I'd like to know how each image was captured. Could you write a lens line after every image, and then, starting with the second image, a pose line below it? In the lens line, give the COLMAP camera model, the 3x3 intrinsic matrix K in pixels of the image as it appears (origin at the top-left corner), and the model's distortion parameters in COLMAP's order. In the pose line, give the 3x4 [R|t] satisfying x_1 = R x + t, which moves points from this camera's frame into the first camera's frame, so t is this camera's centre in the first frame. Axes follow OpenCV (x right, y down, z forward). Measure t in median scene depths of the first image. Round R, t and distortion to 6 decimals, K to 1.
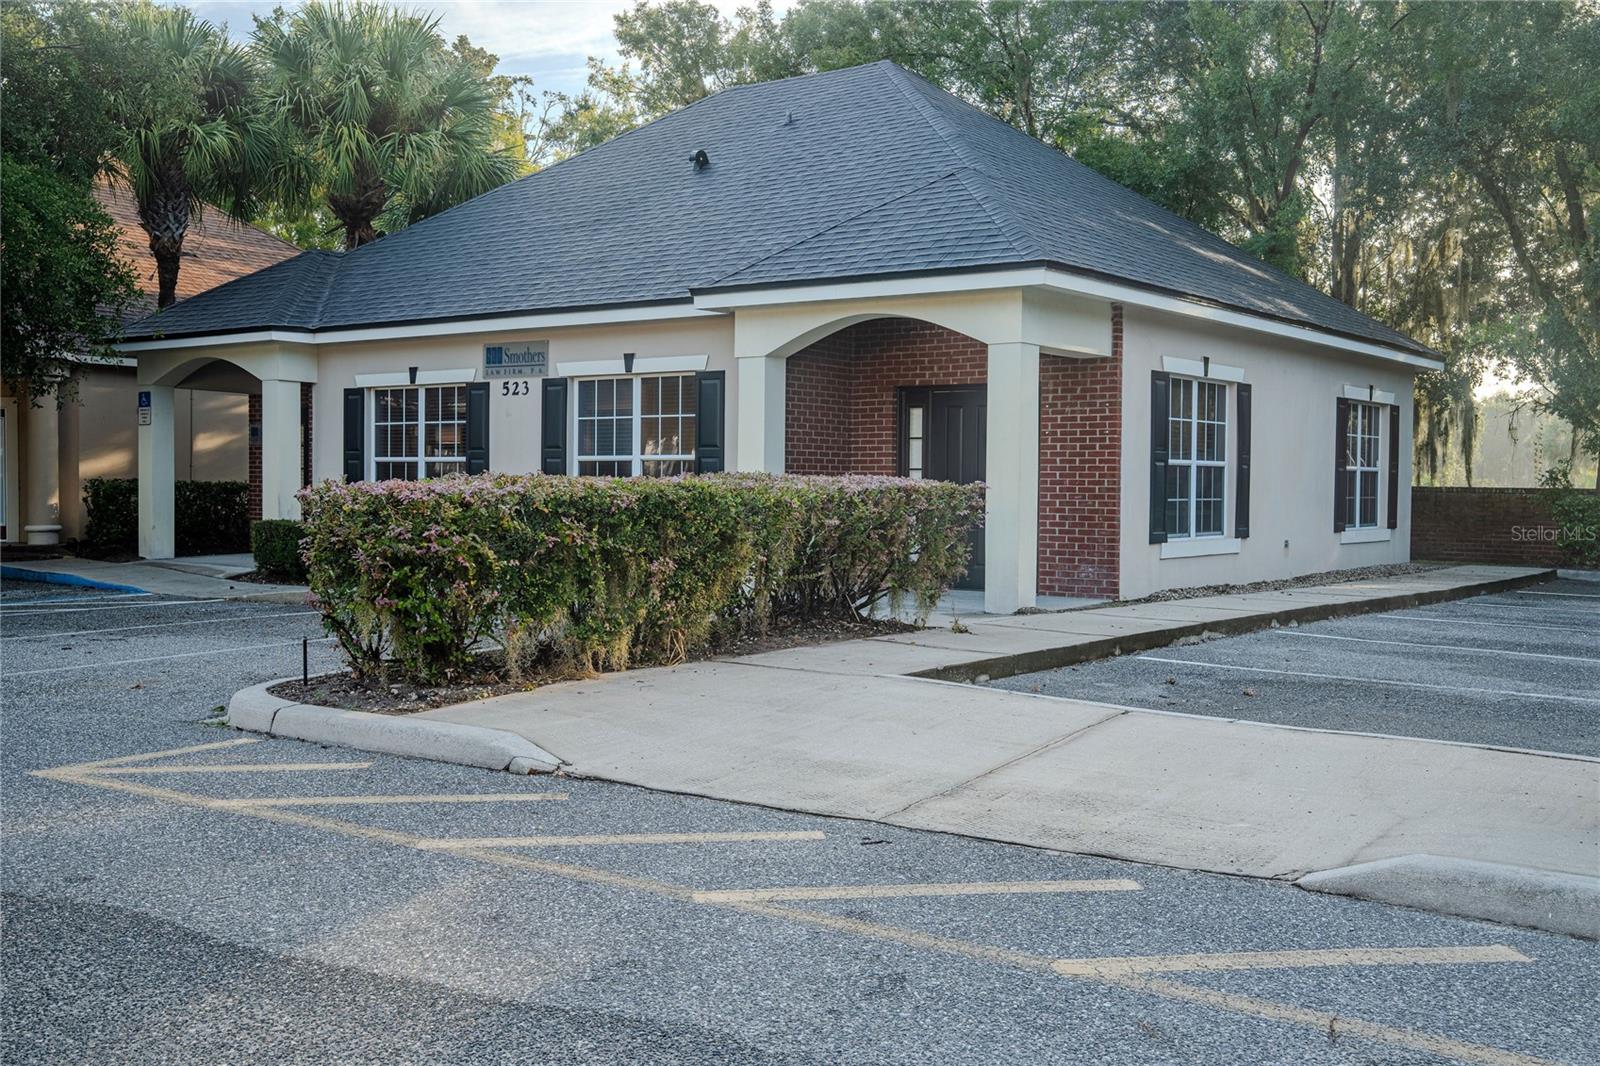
lens RADIAL K [[1562.1, 0, 799.2], [0, 1562.1, 542.1], [0, 0, 1]] dist [-0.015419, 0.221790]
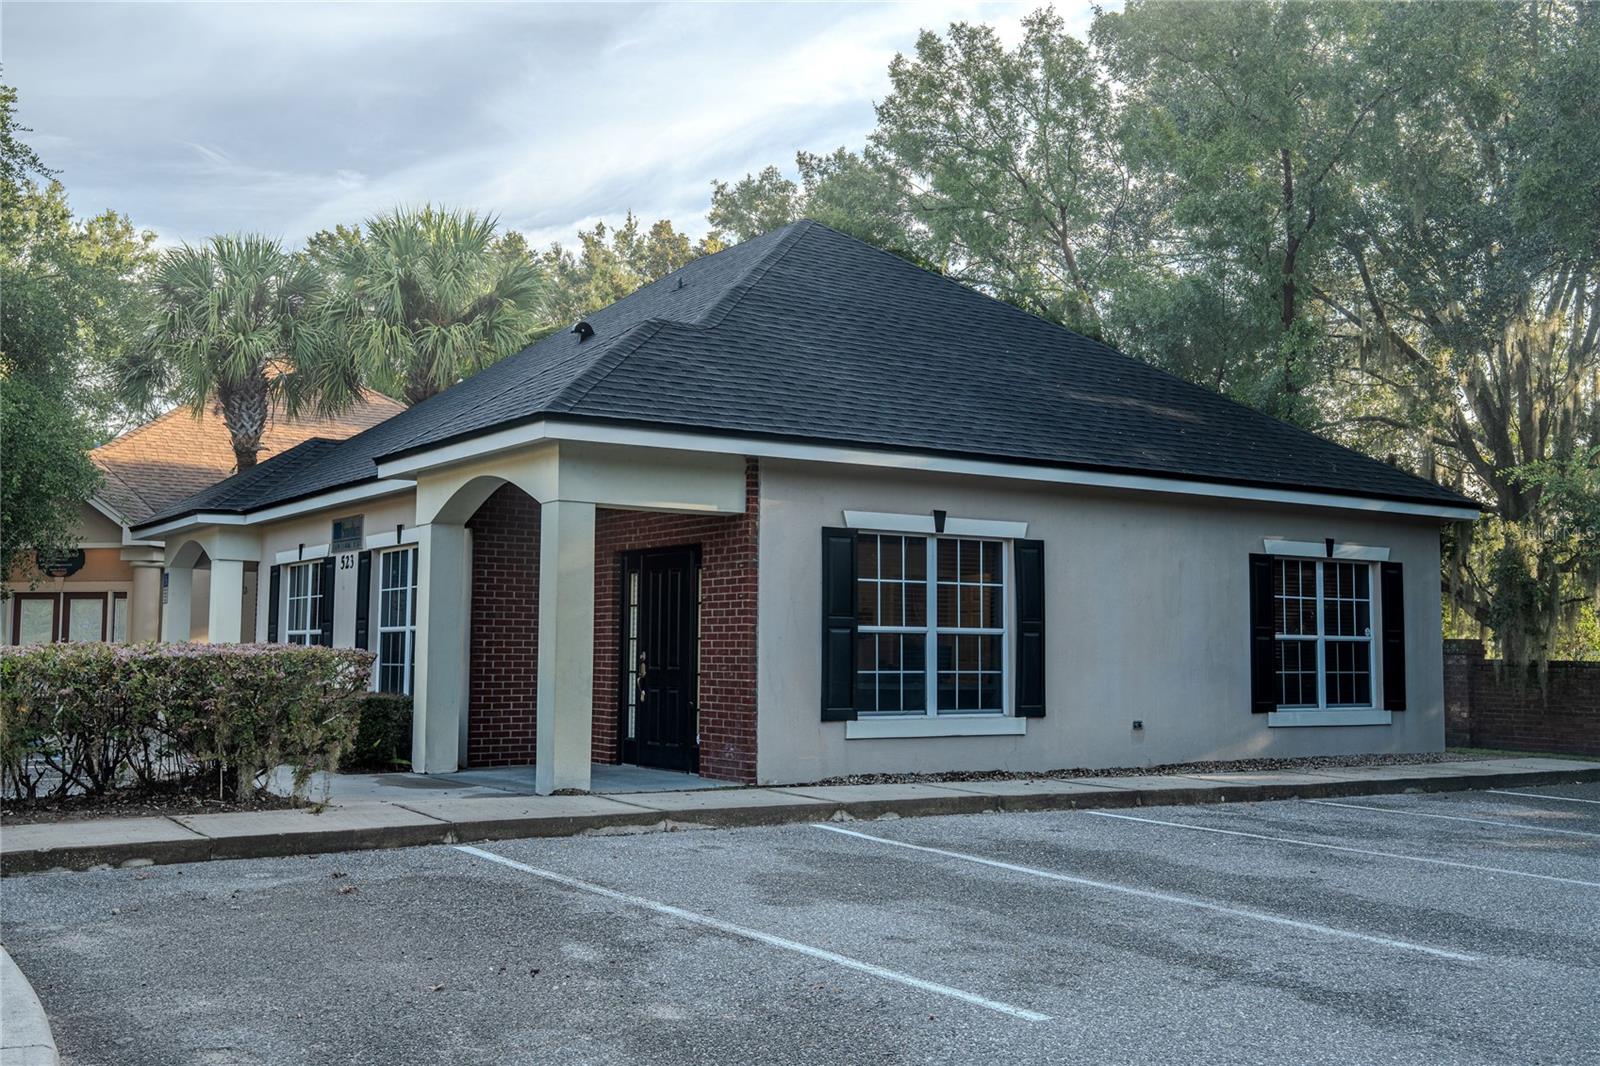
lens RADIAL K [[1562.1, 0, 799.2], [0, 1562.1, 542.1], [0, 0, 1]] dist [-0.015419, 0.221790]
pose [[0.944640, -0.024153, -0.327219, 0.486715], [-0.012886, 0.993786, -0.110555, -0.001816], [0.327856, 0.108651, 0.938459, 0.147231]]
